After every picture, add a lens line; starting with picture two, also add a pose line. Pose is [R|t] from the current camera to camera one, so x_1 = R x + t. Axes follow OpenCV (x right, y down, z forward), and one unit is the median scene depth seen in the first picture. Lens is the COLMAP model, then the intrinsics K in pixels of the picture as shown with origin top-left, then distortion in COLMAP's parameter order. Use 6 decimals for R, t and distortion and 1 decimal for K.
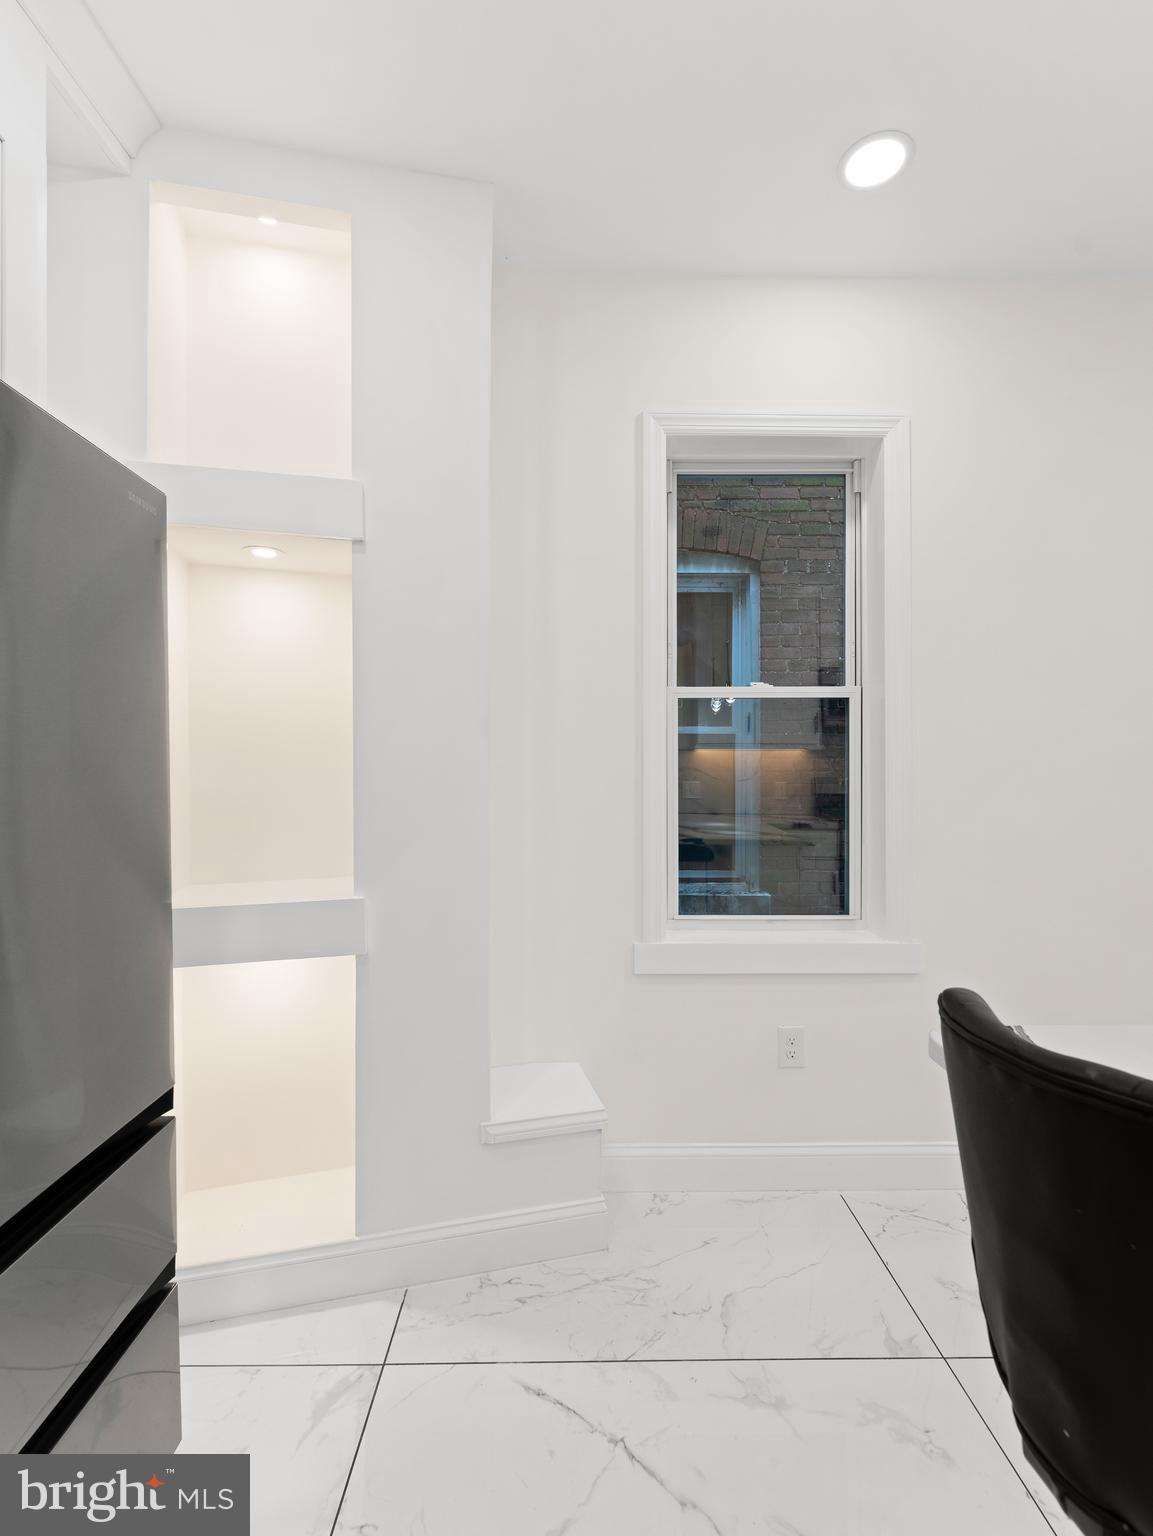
lens RADIAL K [[695.4, 0, 579.4], [0, 695.4, 774.0], [0, 0, 1]] dist [-0.009135, -0.000250]
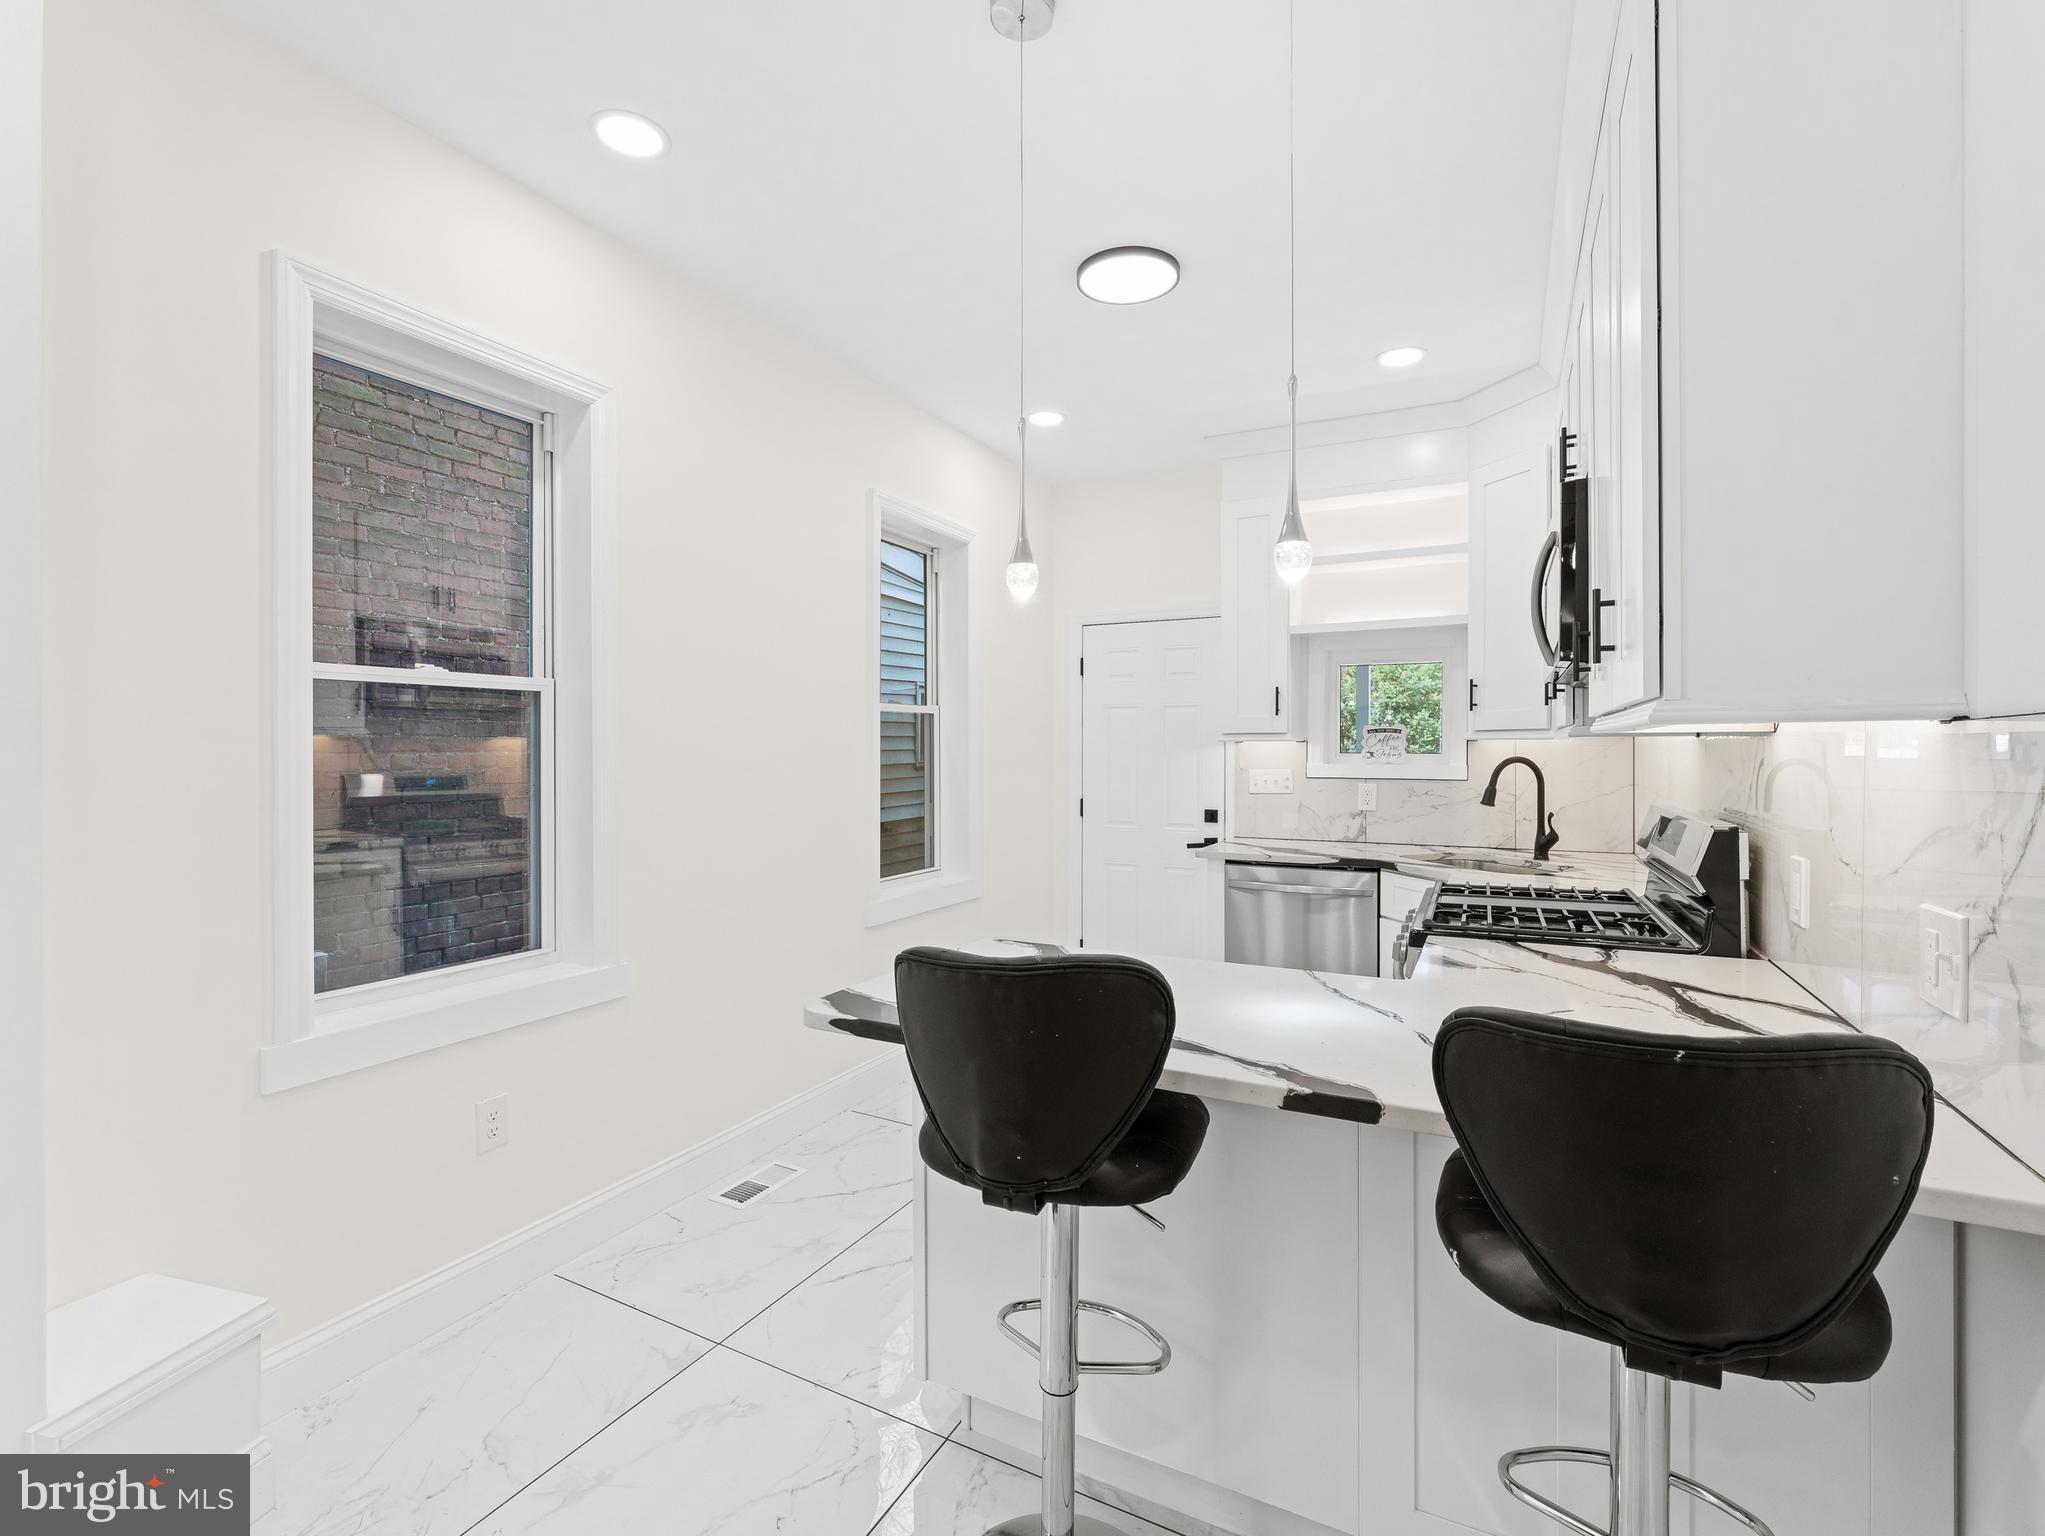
lens RADIAL K [[925.8, 0, 1020.7], [0, 925.8, 752.0], [0, 0, 1]] dist [-0.009135, -0.000250]
pose [[0.471910, -0.000735, 0.881647, -0.330586], [0.003300, 0.999994, -0.000933, -0.033768], [-0.881641, 0.003349, 0.471909, -0.046916]]
